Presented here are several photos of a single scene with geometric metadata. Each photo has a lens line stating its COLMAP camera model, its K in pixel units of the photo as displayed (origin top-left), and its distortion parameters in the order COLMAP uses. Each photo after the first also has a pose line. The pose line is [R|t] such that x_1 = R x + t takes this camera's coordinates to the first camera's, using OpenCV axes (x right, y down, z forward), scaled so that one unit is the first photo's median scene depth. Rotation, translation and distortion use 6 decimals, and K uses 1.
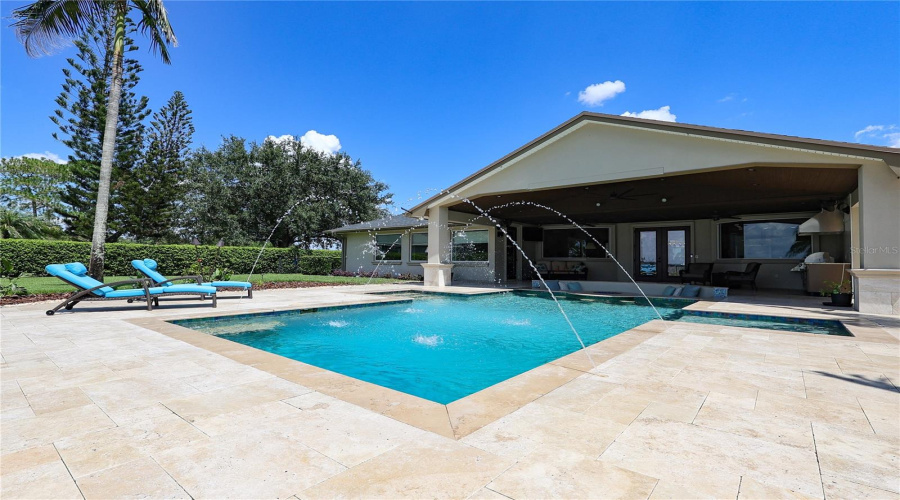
lens RADIAL K [[408.2, 0, 451.9], [0, 408.2, 249.4], [0, 0, 1]] dist [-0.003085, -0.000395]
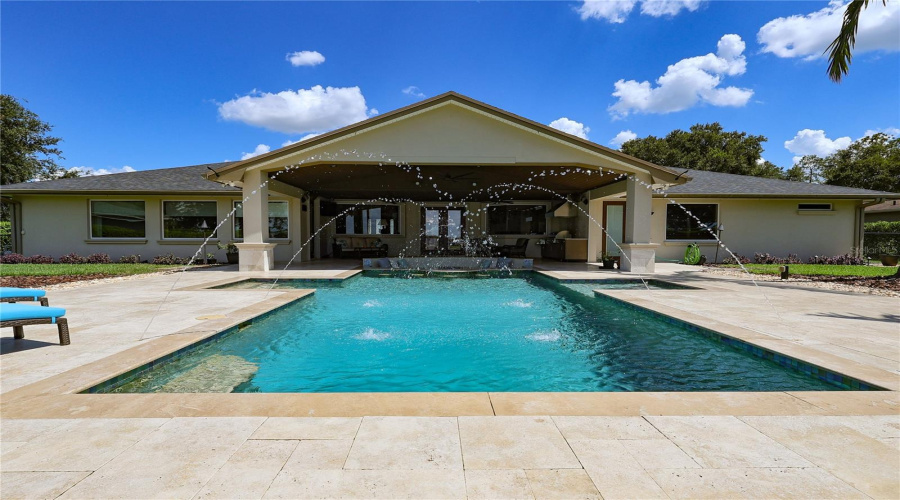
lens RADIAL K [[408.2, 0, 447.5], [0, 408.2, 251.9], [0, 0, 1]] dist [-0.003085, -0.000395]
pose [[0.769410, -0.028439, 0.638122, -0.256090], [-0.016263, 0.997812, 0.064078, -0.004188], [-0.638548, -0.059680, 0.767264, 0.156758]]
